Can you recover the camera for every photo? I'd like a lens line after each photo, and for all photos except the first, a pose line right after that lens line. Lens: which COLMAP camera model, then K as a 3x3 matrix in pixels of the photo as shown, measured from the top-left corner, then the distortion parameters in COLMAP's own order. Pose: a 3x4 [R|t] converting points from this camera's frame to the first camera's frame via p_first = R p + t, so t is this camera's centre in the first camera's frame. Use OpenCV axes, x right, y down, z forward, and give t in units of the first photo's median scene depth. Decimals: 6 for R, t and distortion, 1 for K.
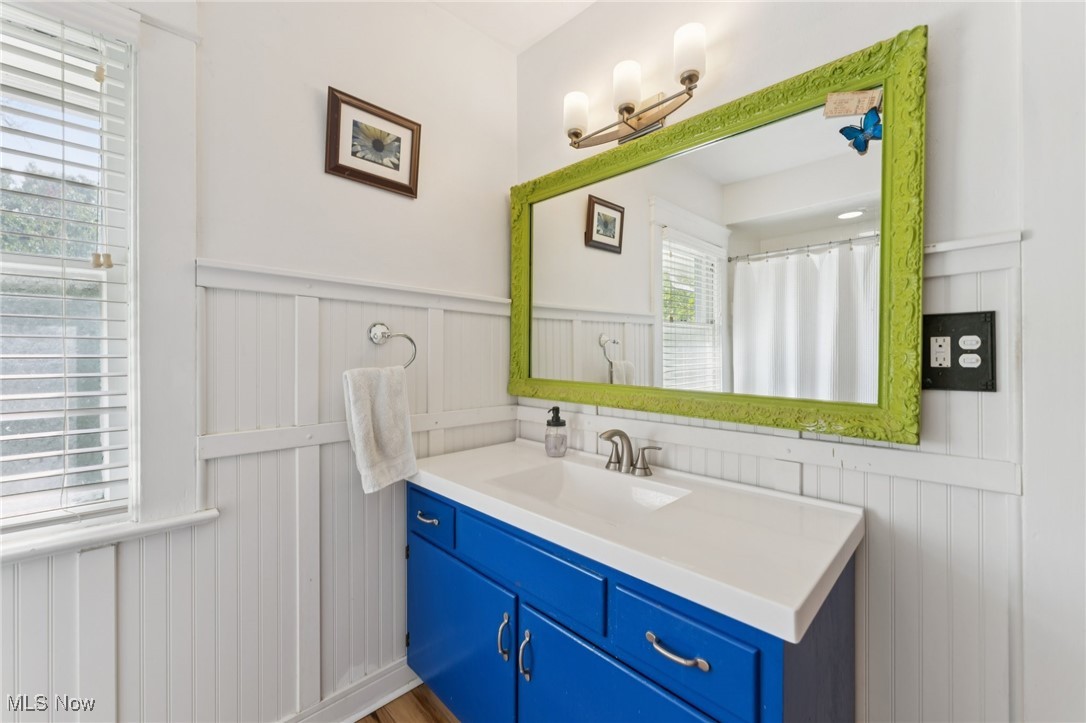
lens RADIAL K [[452.5, 0, 543.0], [0, 452.5, 361.5], [0, 0, 1]] dist [0.000753, 0.000174]
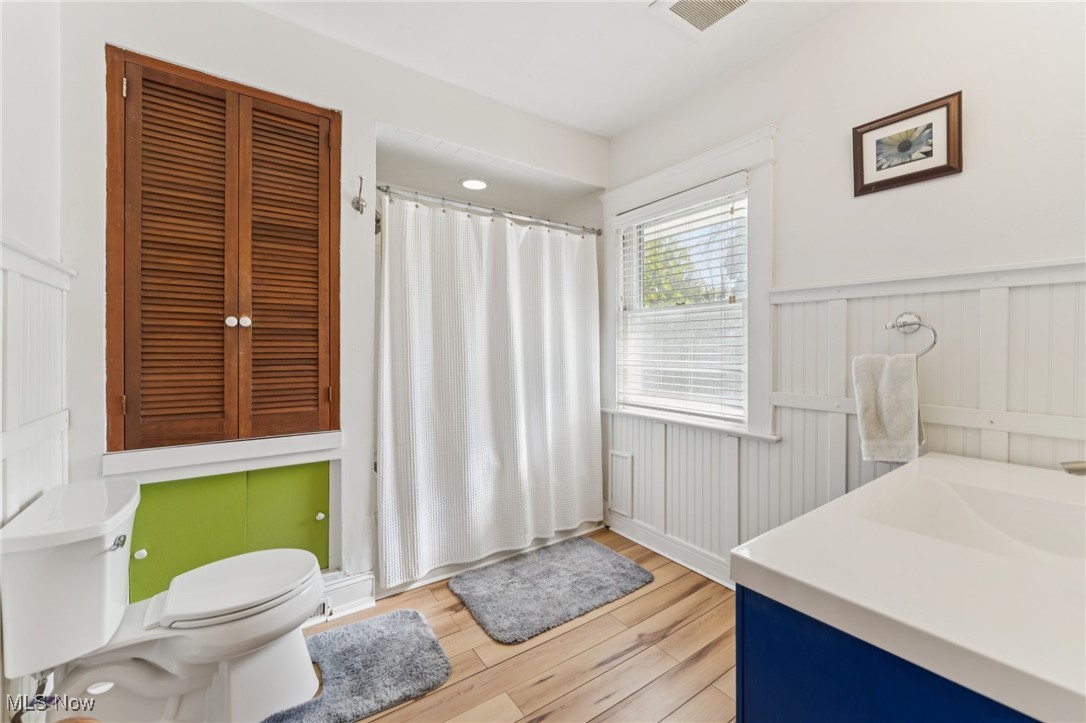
lens RADIAL K [[441.9, 0, 542.4], [0, 441.9, 362.4], [0, 0, 1]] dist [-0.000463, -0.000123]
pose [[-0.183054, 0.043084, -0.982158, 0.880028], [0.001746, 0.999052, 0.043500, -0.017205], [0.983101, 0.006248, -0.182956, 0.375343]]
